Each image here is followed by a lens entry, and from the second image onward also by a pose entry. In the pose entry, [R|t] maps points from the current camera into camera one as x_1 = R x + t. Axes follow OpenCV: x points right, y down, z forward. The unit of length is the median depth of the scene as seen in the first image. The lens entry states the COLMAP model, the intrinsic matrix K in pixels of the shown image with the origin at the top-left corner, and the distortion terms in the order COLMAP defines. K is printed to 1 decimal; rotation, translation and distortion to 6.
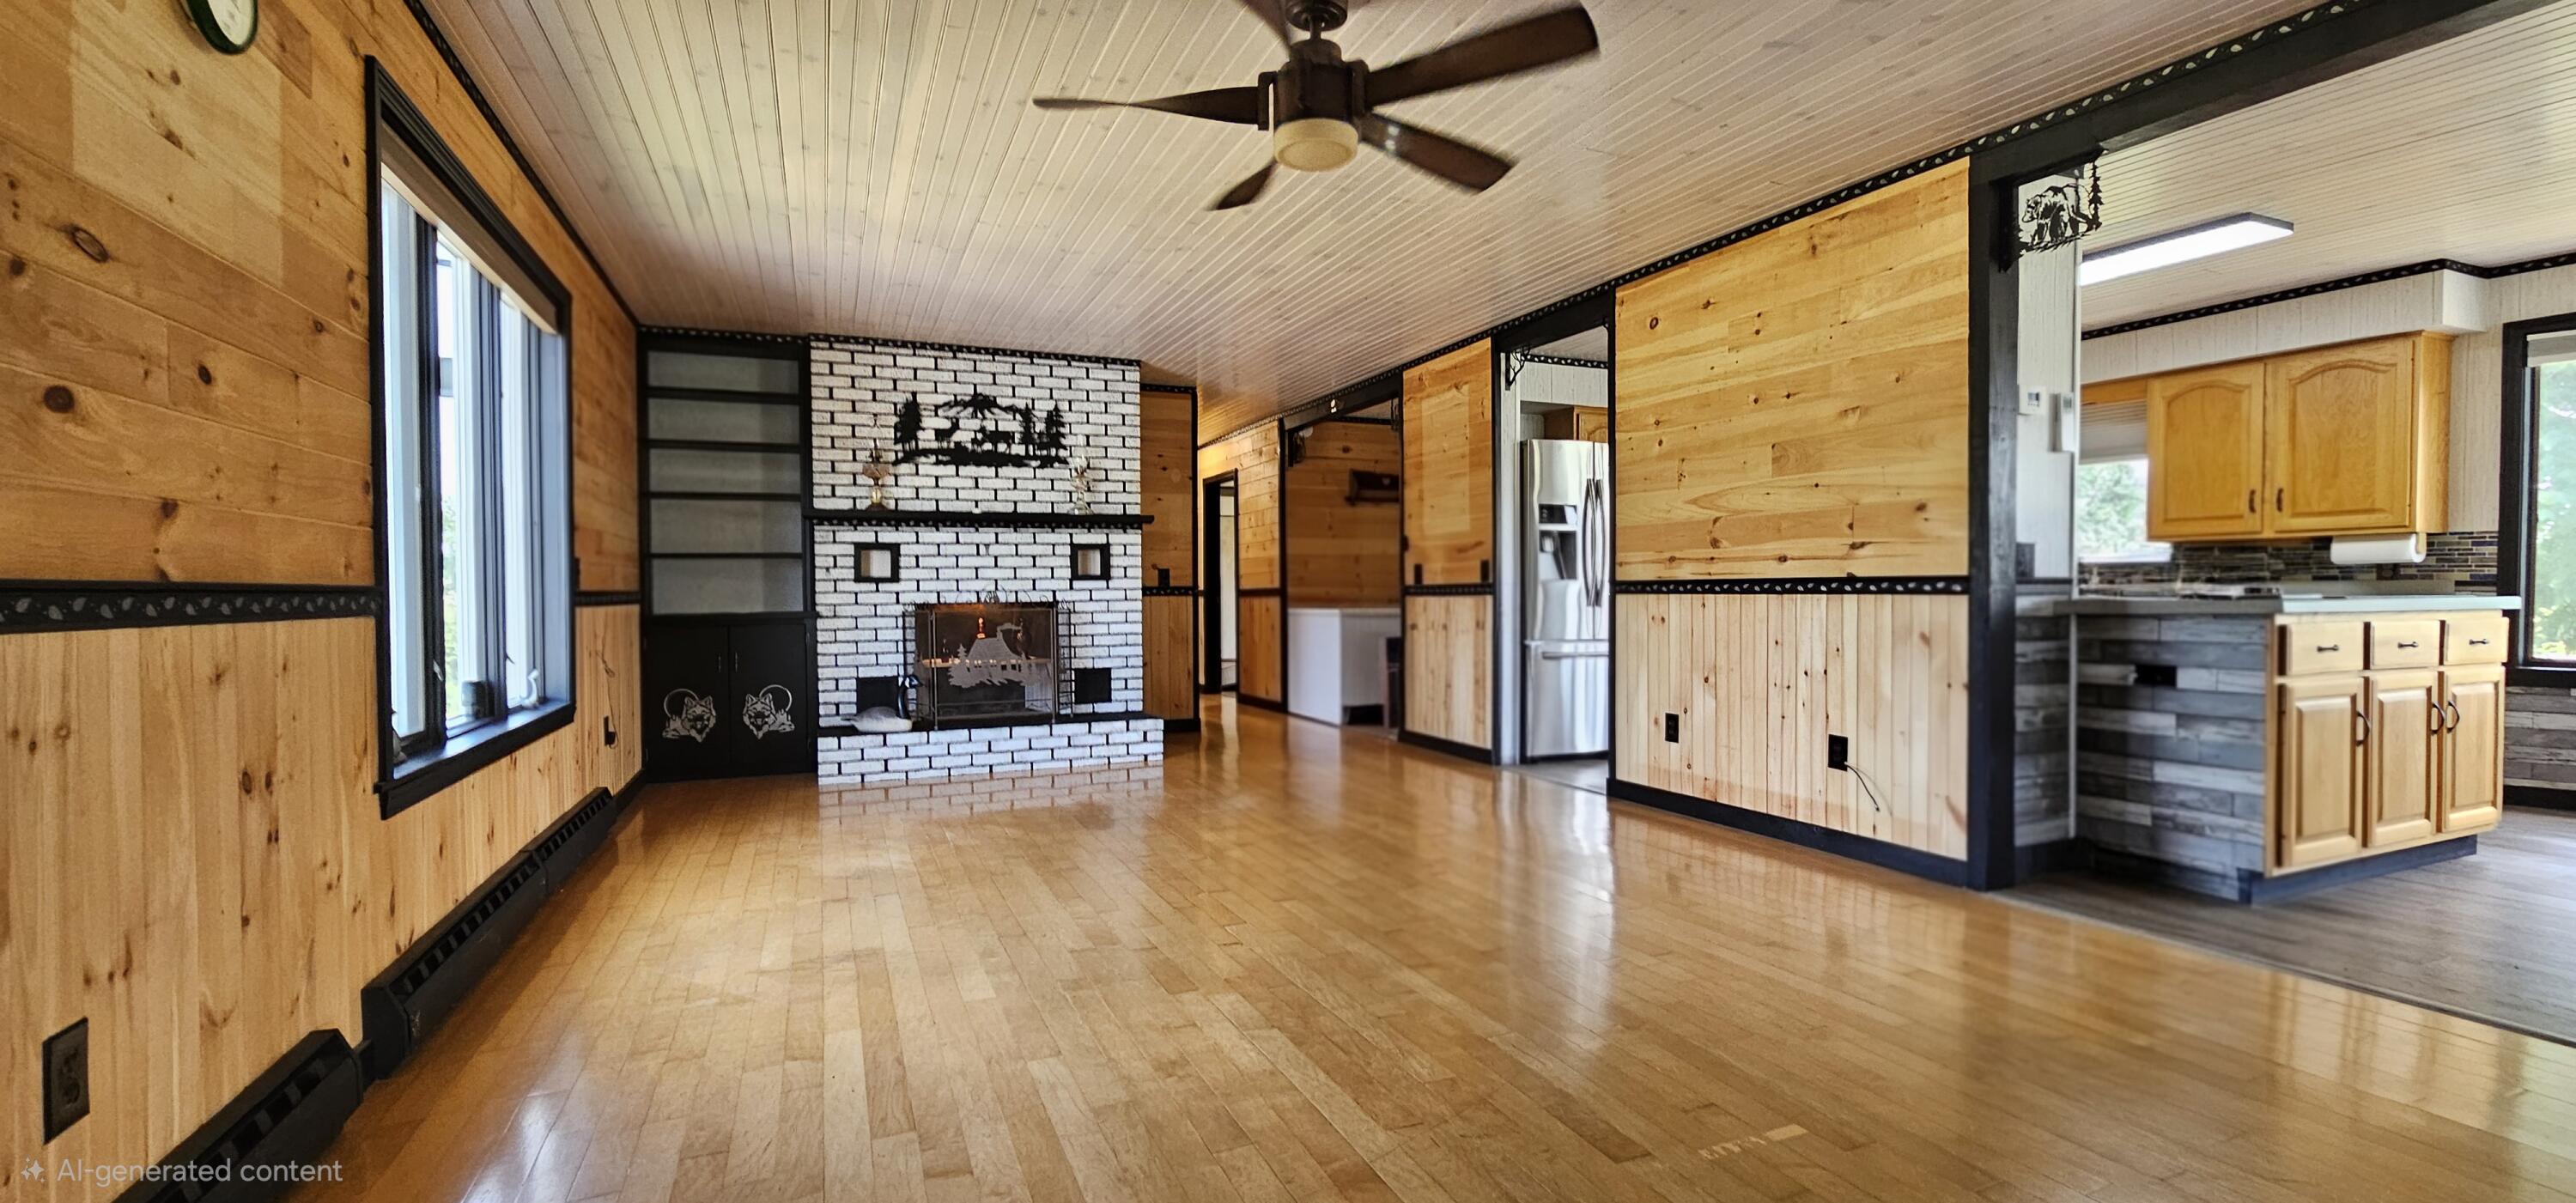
lens RADIAL K [[1058.4, 0, 1278.6], [0, 1058.4, 620.0], [0, 0, 1]] dist [-0.002852, 0.001438]
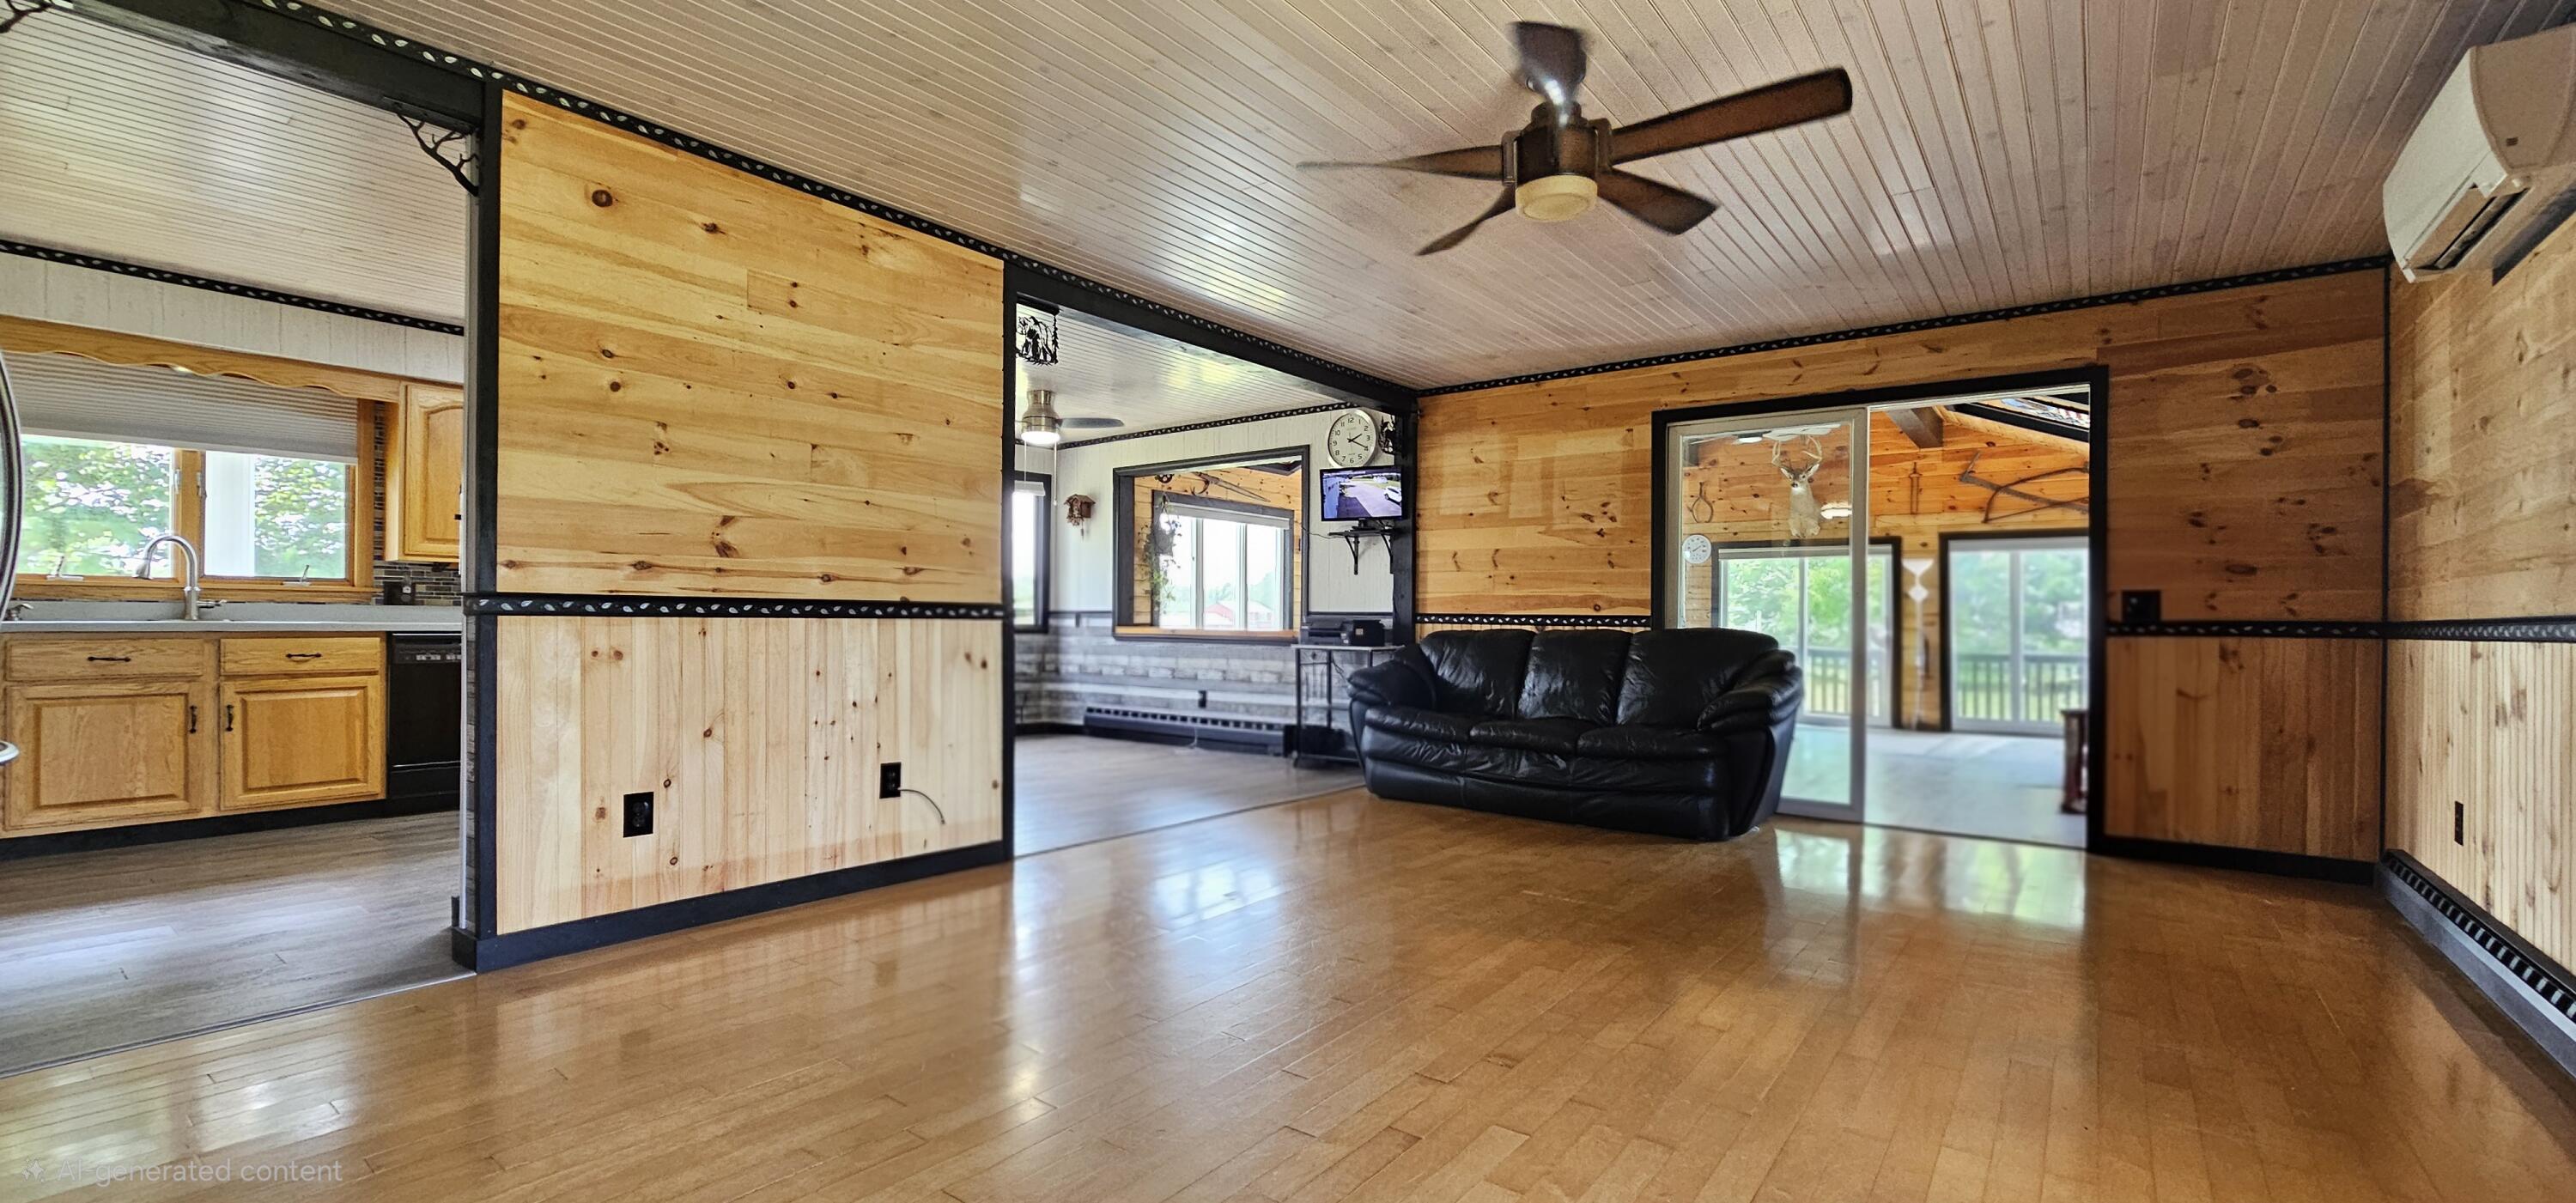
lens RADIAL K [[1058.4, 0, 1269.6], [0, 1058.4, 623.3], [0, 0, 1]] dist [-0.002852, 0.001438]
pose [[-0.479318, -0.004446, 0.877630, -0.394554], [0.014996, 0.999800, 0.013254, -0.021912], [-0.877513, 0.019514, -0.479155, 0.917600]]
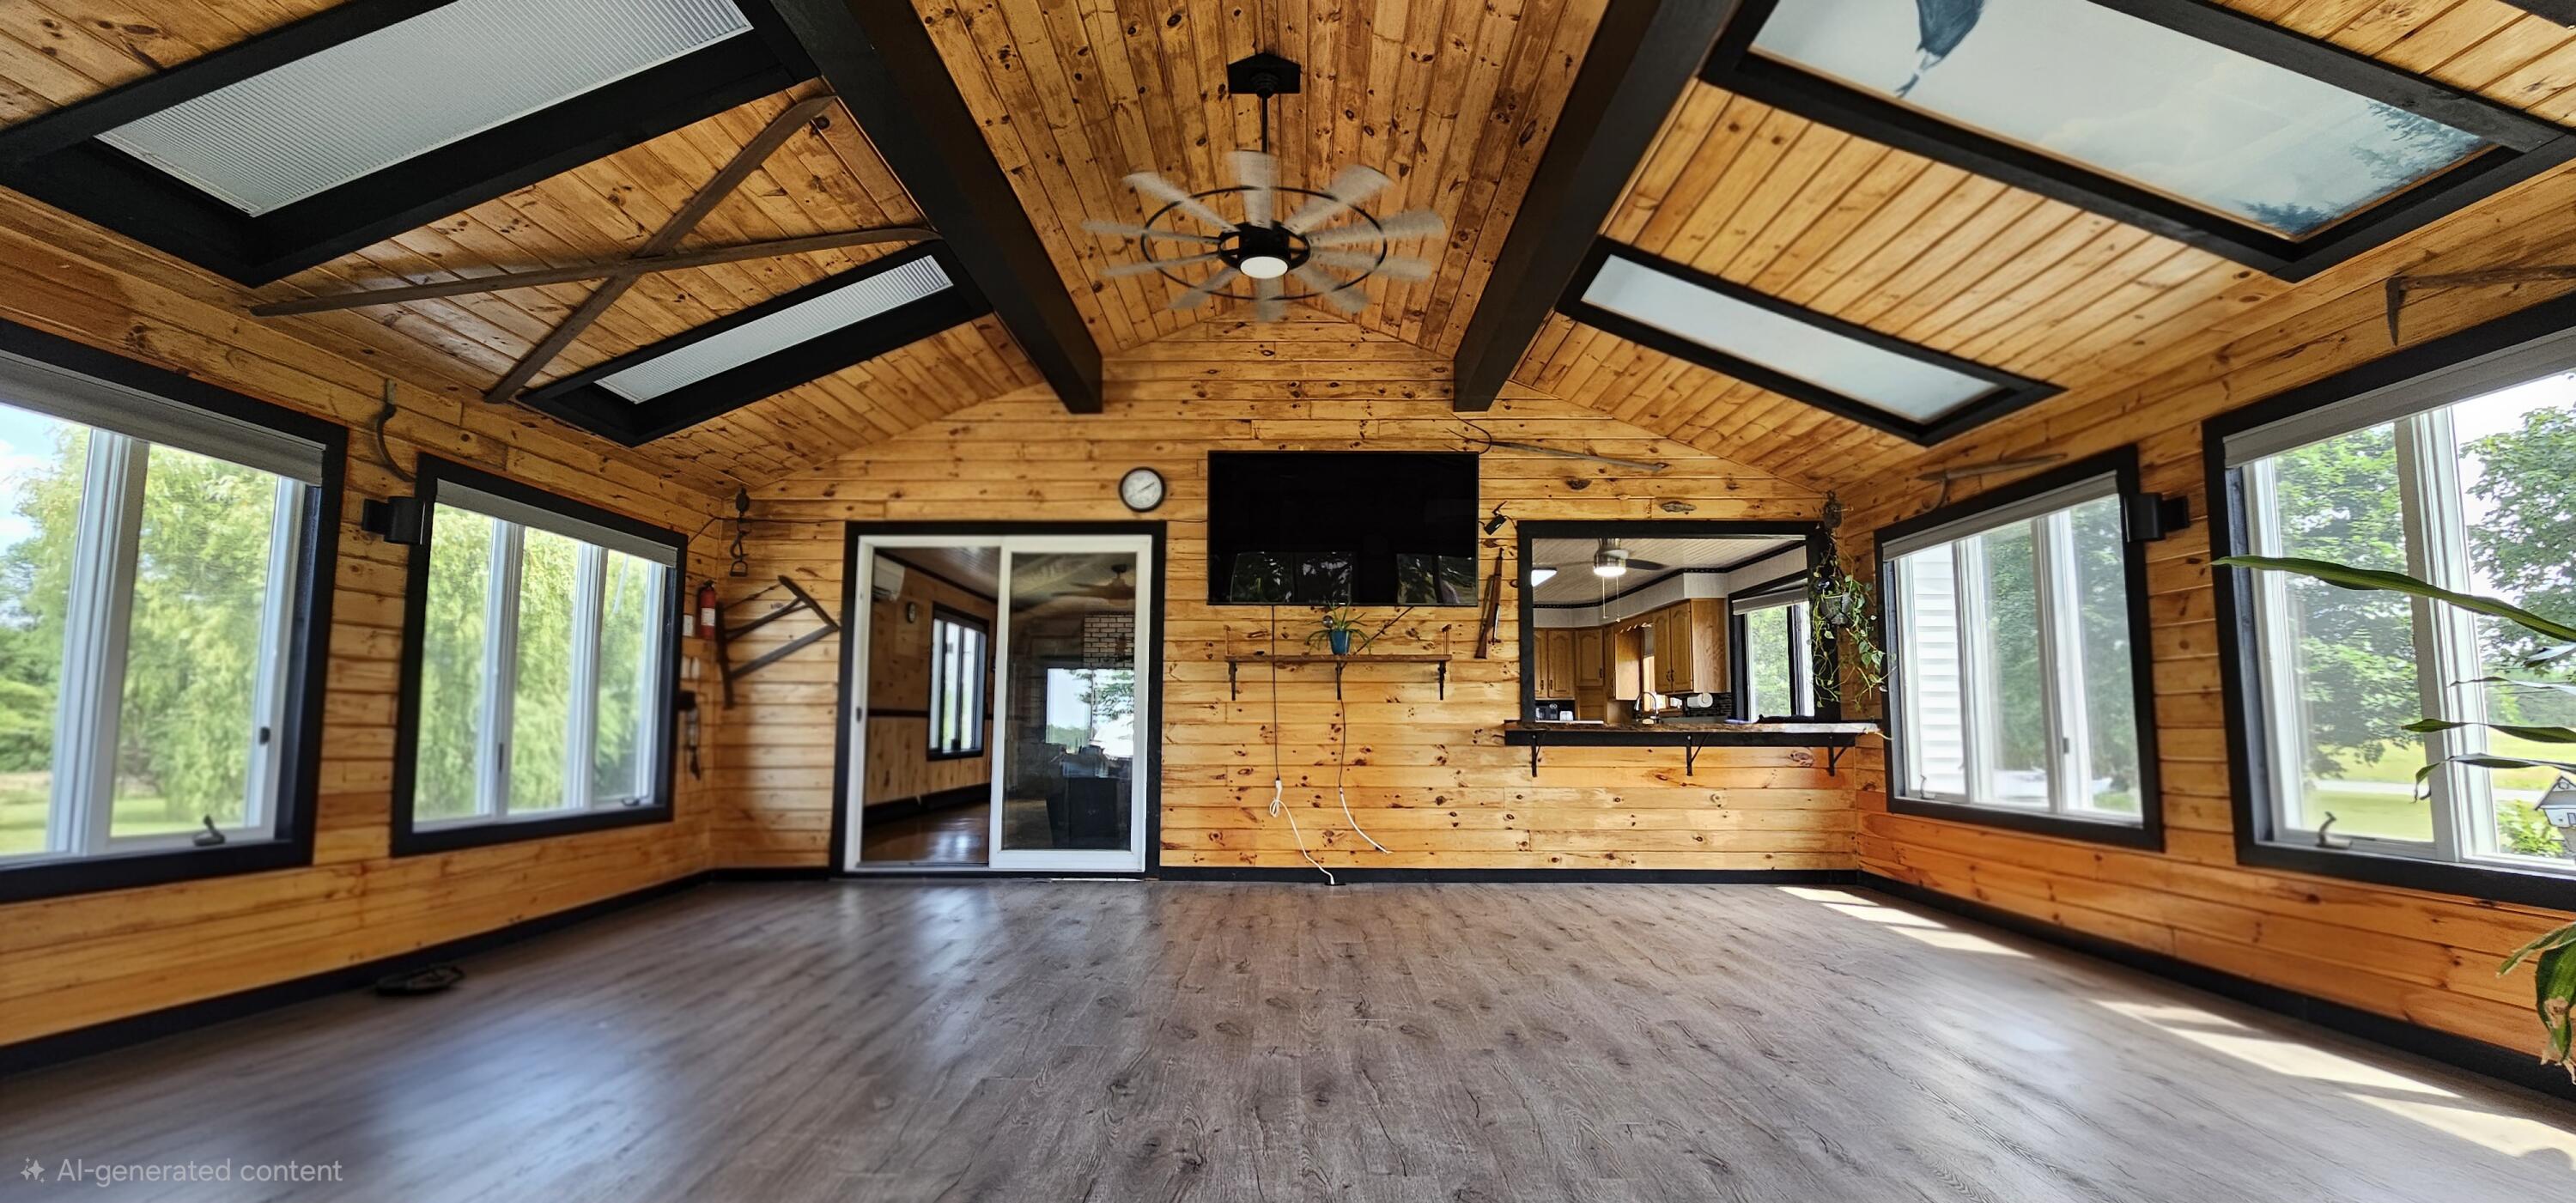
lens RADIAL K [[1058.4, 0, 1283.1], [0, 1058.4, 625.6], [0, 0, 1]] dist [-0.002852, 0.001438]
pose [[0.913337, -0.028189, -0.406228, 1.132477], [-0.022800, 0.992496, -0.120134, 0.054579], [0.406566, 0.118985, 0.905840, -1.207018]]
